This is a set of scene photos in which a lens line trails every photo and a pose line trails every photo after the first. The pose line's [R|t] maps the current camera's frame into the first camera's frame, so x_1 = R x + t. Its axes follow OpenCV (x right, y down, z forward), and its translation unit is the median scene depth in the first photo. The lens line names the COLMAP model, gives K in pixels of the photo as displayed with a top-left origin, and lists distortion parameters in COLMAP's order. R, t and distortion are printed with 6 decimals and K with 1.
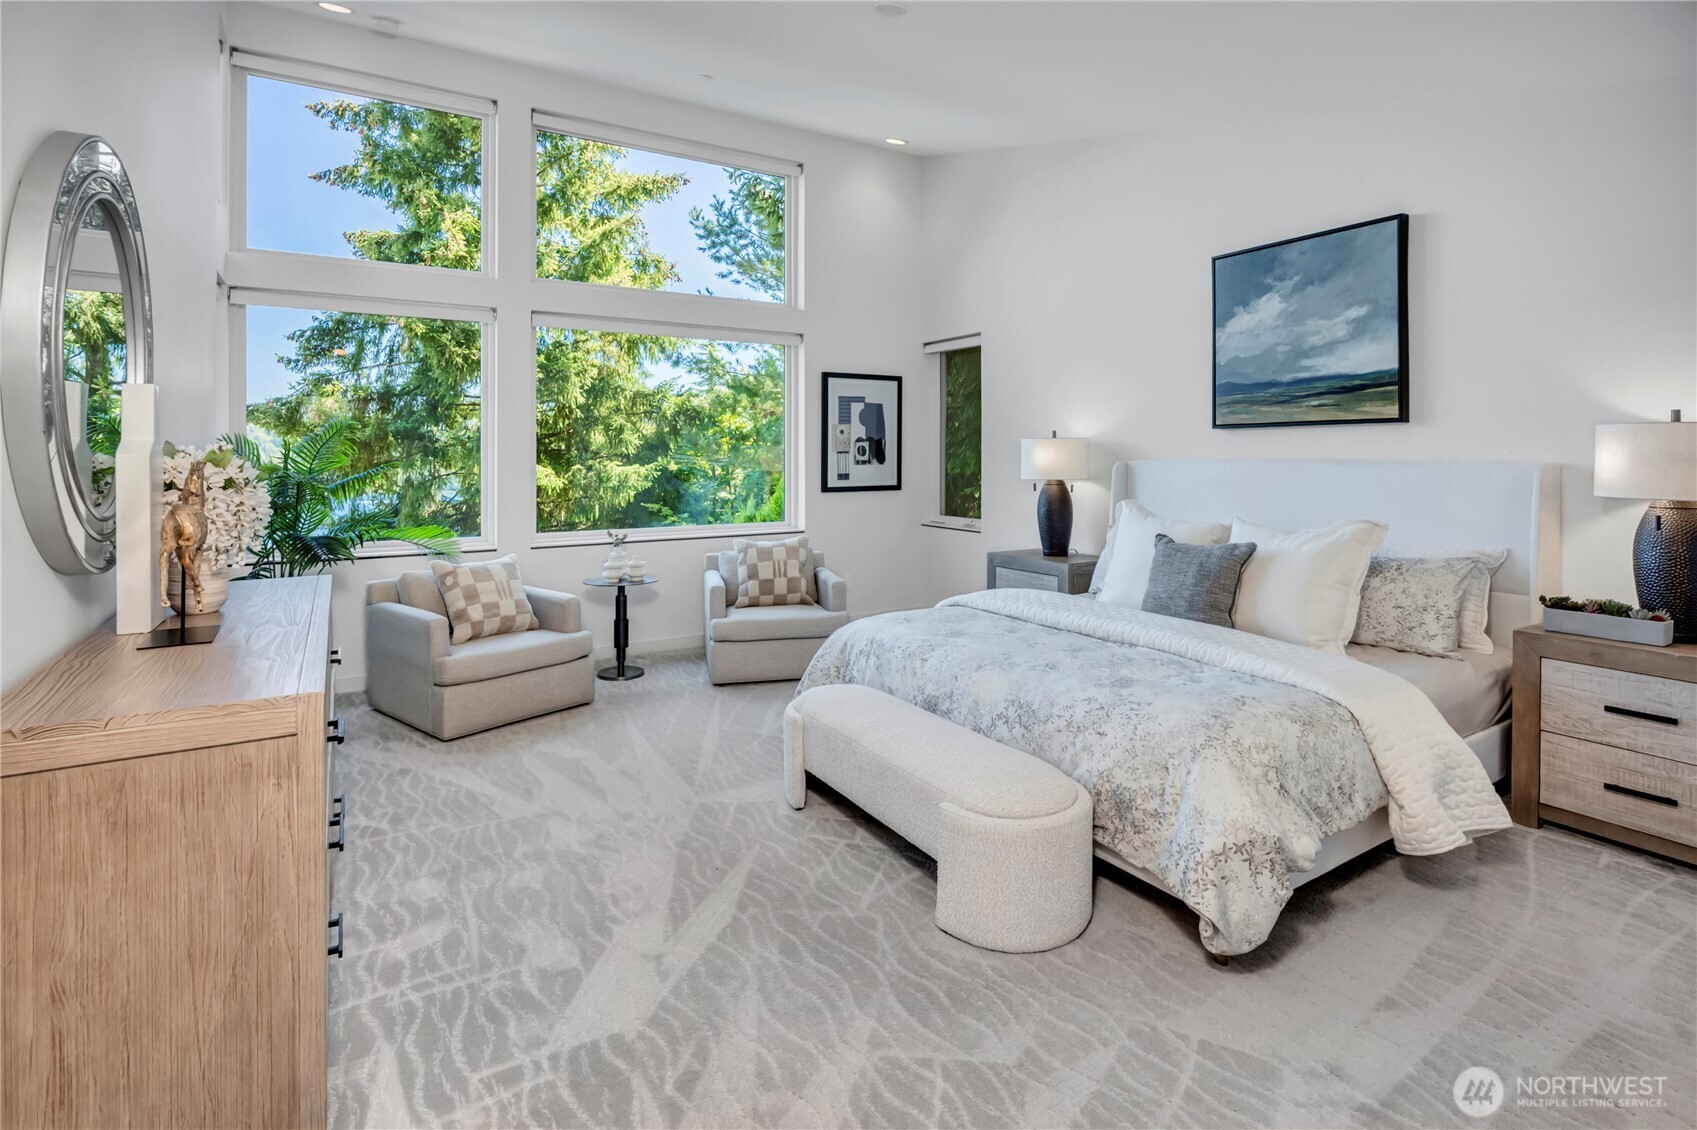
lens RADIAL K [[814.4, 0, 848.1], [0, 814.4, 471.3], [0, 0, 1]] dist [-0.020844, -0.000176]
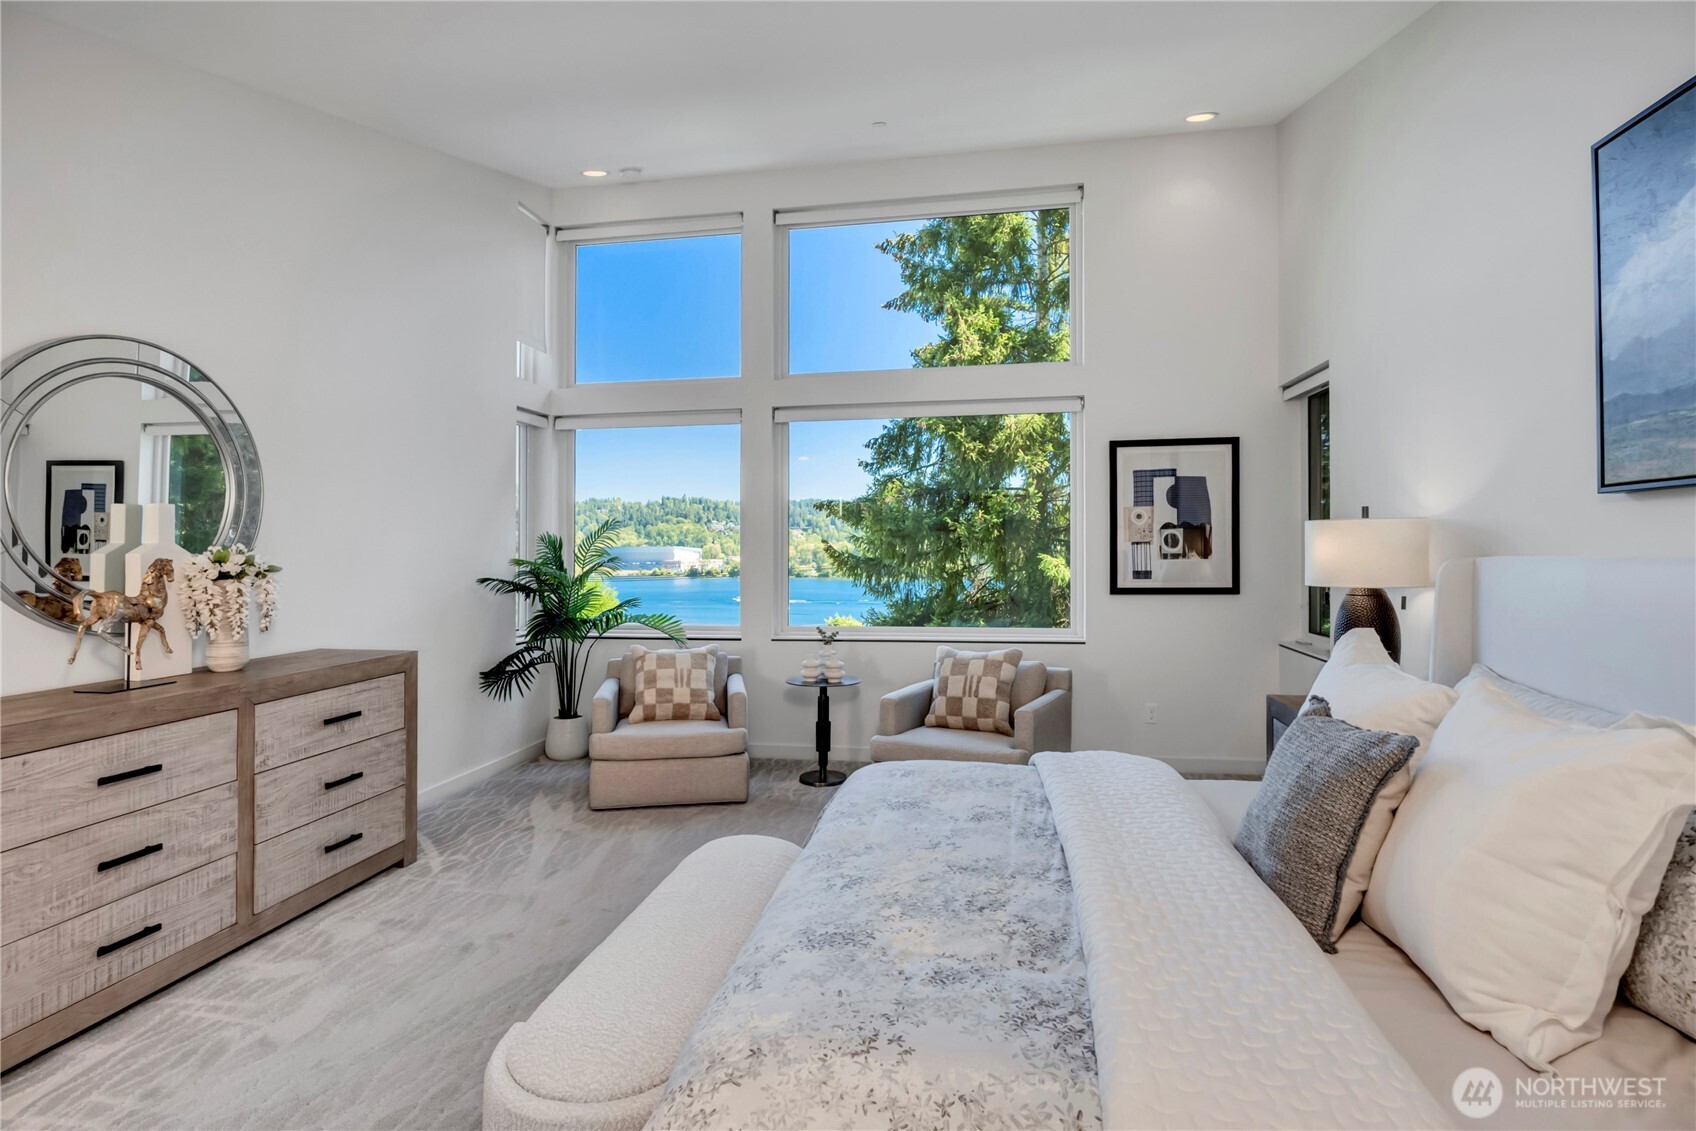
lens RADIAL K [[837.3, 0, 848.5], [0, 837.3, 545.2], [0, 0, 1]] dist [-0.012052, 0.001214]
pose [[0.744142, -0.005152, -0.668002, 0.379273], [-0.006872, 0.999858, -0.015367, -0.008564], [0.667986, 0.016025, 0.744001, 0.276622]]
